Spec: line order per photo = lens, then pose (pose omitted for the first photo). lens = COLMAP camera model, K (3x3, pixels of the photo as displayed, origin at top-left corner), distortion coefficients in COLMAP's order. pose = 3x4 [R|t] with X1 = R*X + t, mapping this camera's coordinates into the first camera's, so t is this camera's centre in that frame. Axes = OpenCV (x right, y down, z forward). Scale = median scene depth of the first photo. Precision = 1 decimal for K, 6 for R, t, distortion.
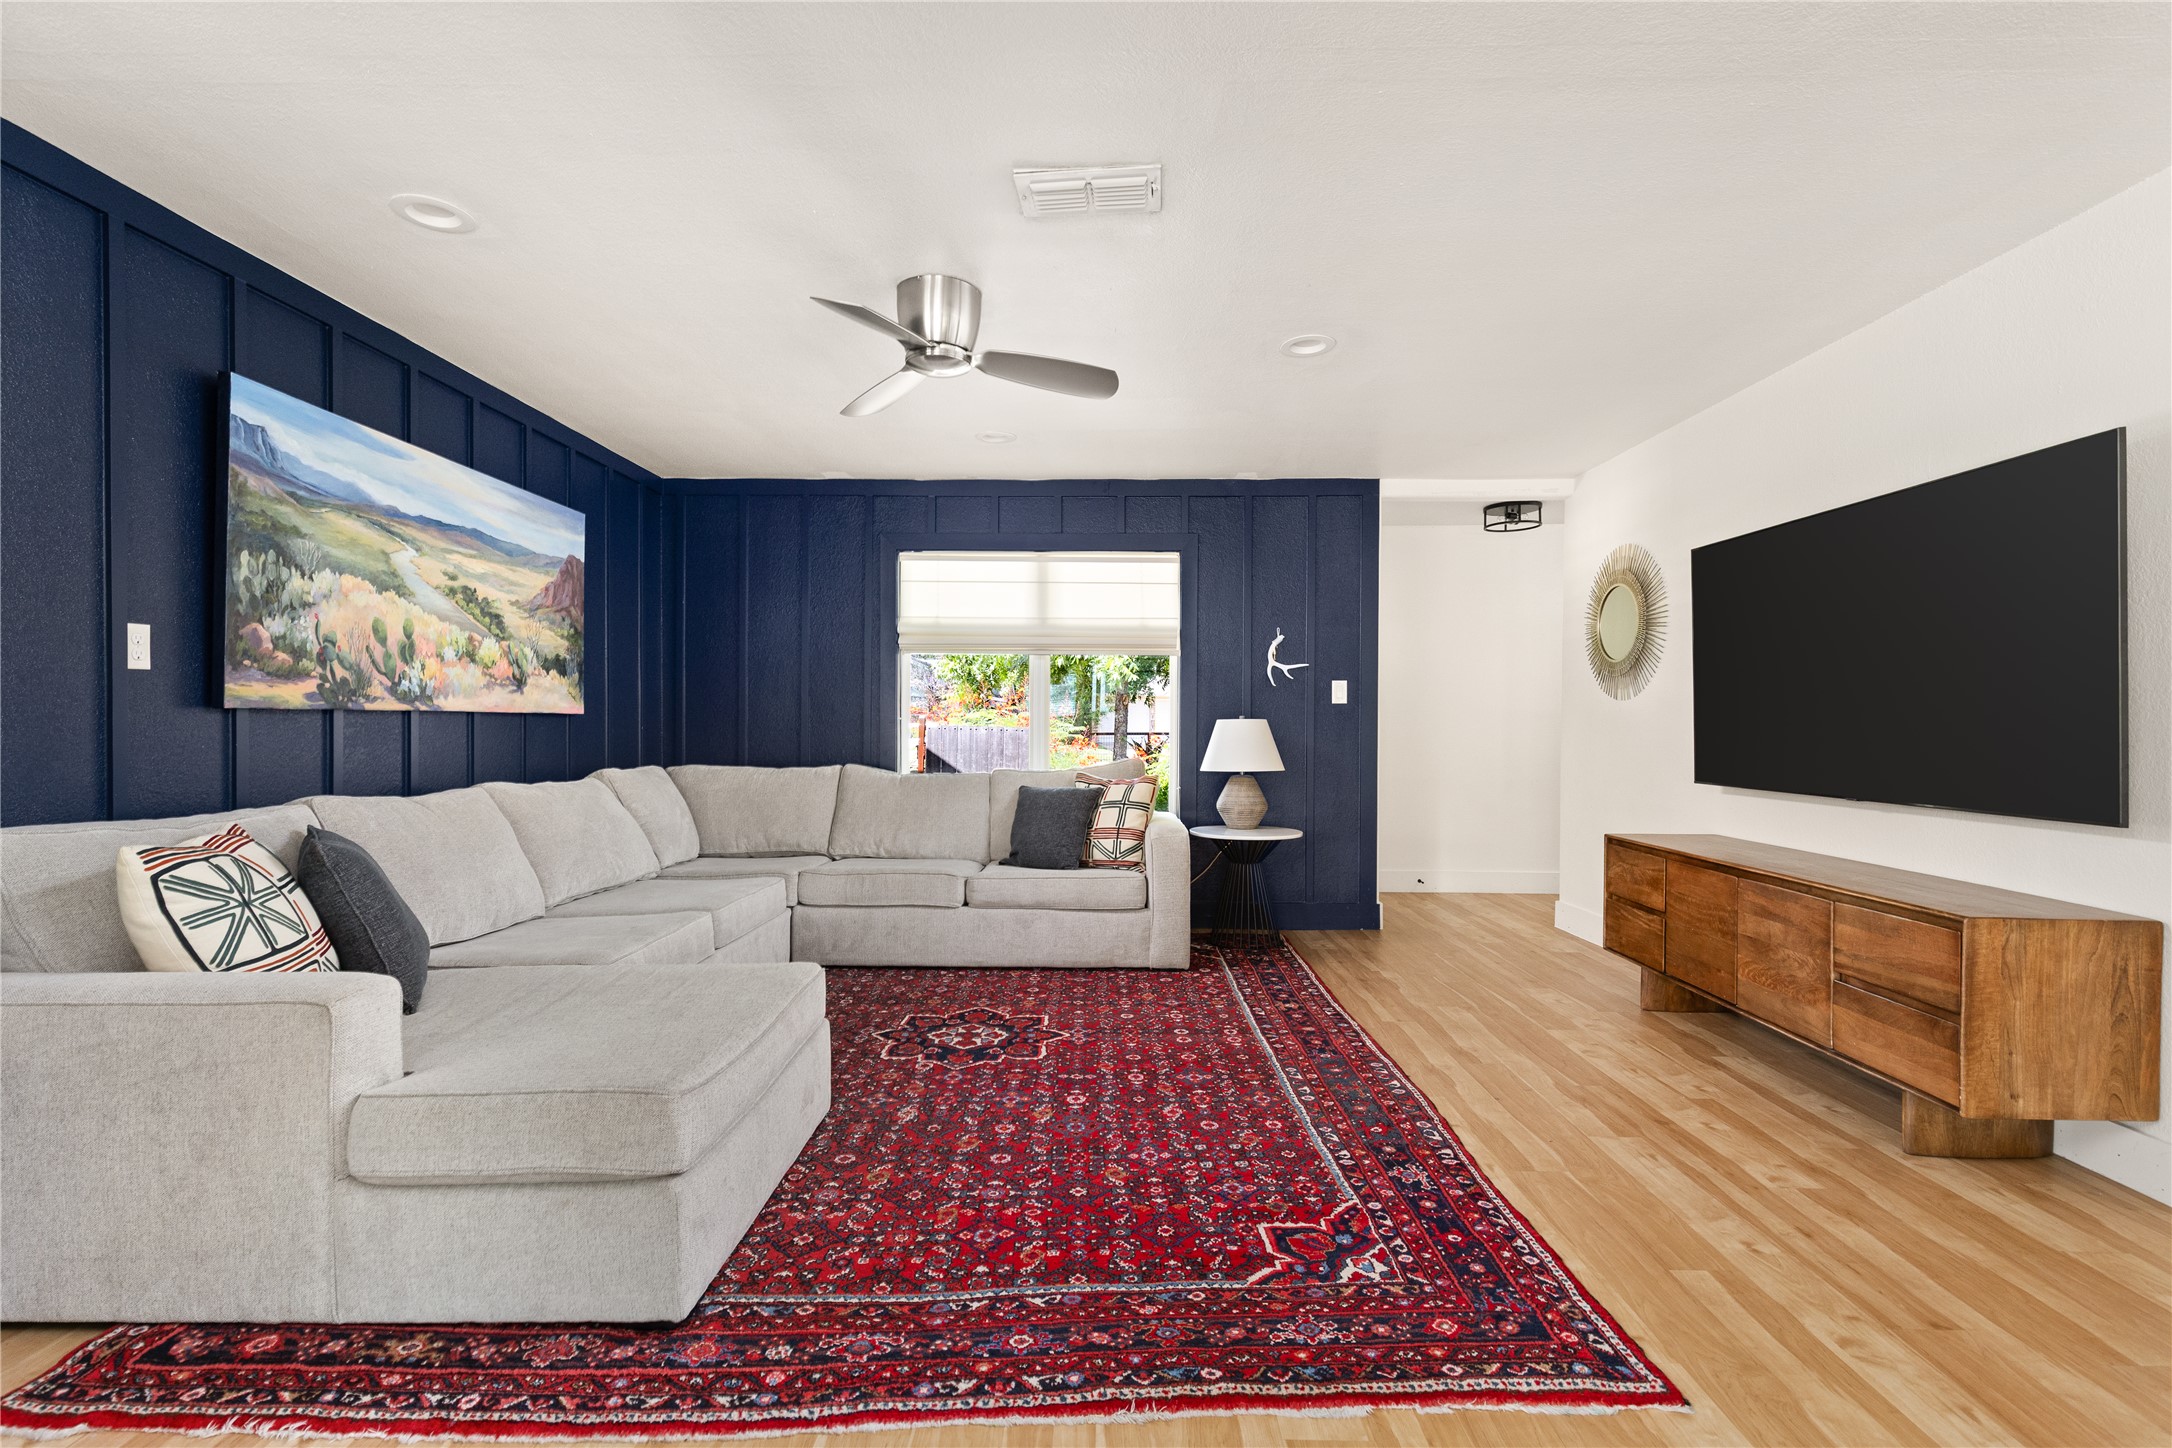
lens RADIAL K [[994.3, 0, 1091.6], [0, 994.3, 732.2], [0, 0, 1]] dist [-0.001676, 0.000142]
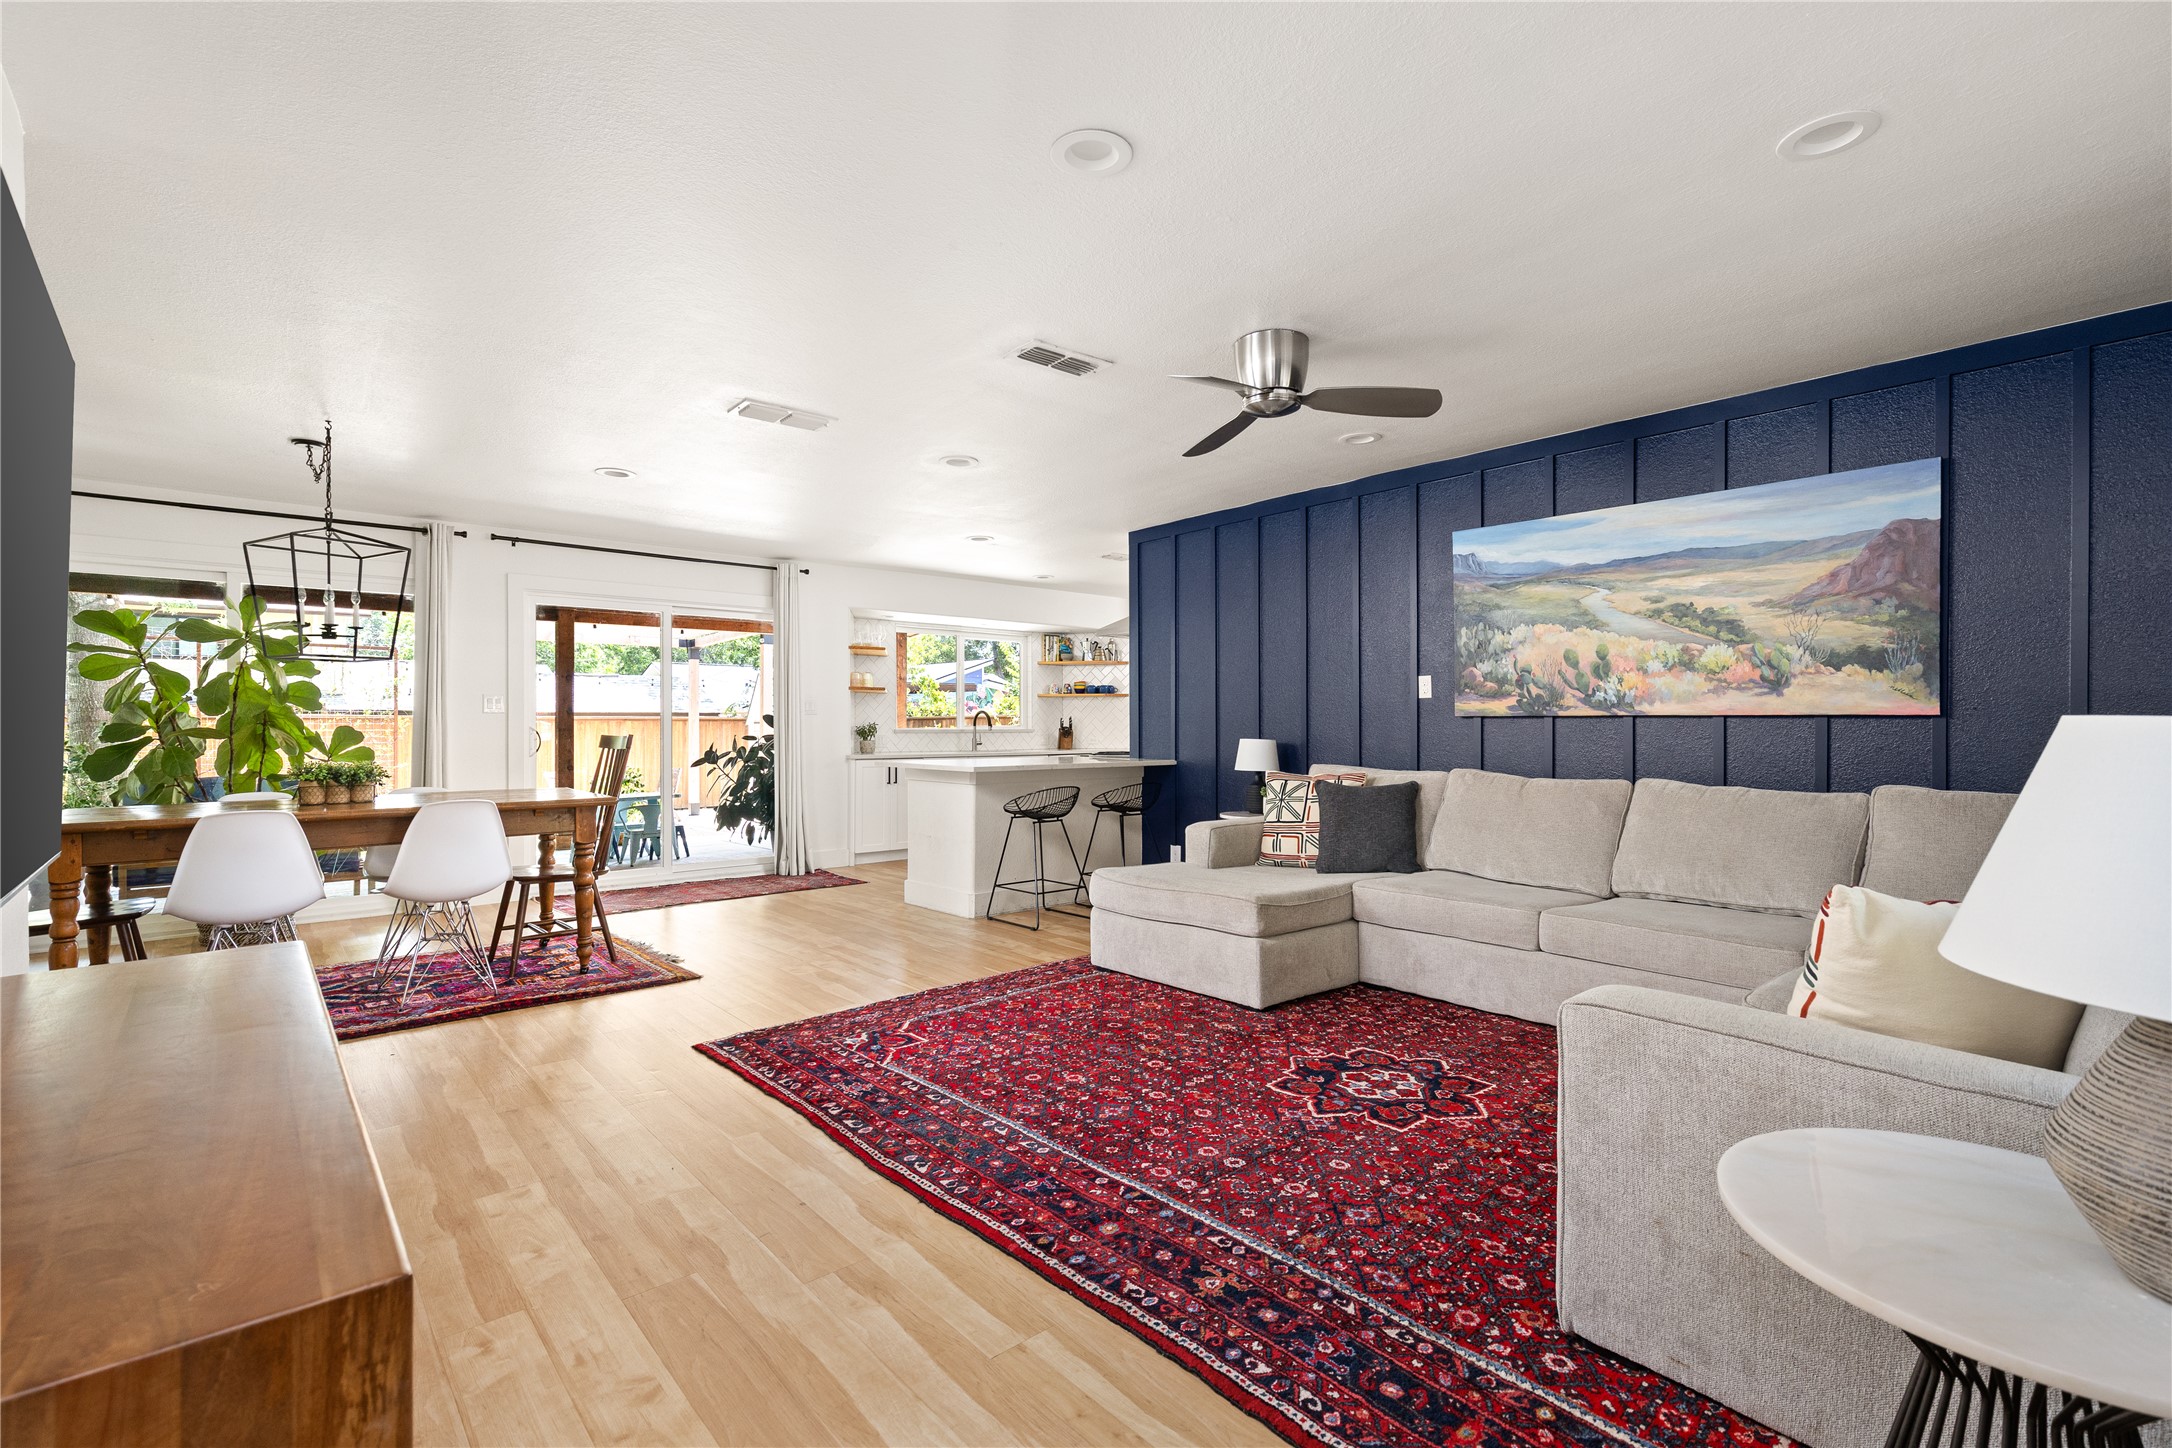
lens RADIAL K [[994.3, 0, 1082.4], [0, 994.3, 713.9], [0, 0, 1]] dist [-0.001676, 0.000142]
pose [[-0.751400, -0.005552, -0.659824, 0.685527], [-0.007613, 0.999971, 0.000256, -0.019666], [0.659803, 0.005215, -0.751420, 1.559598]]
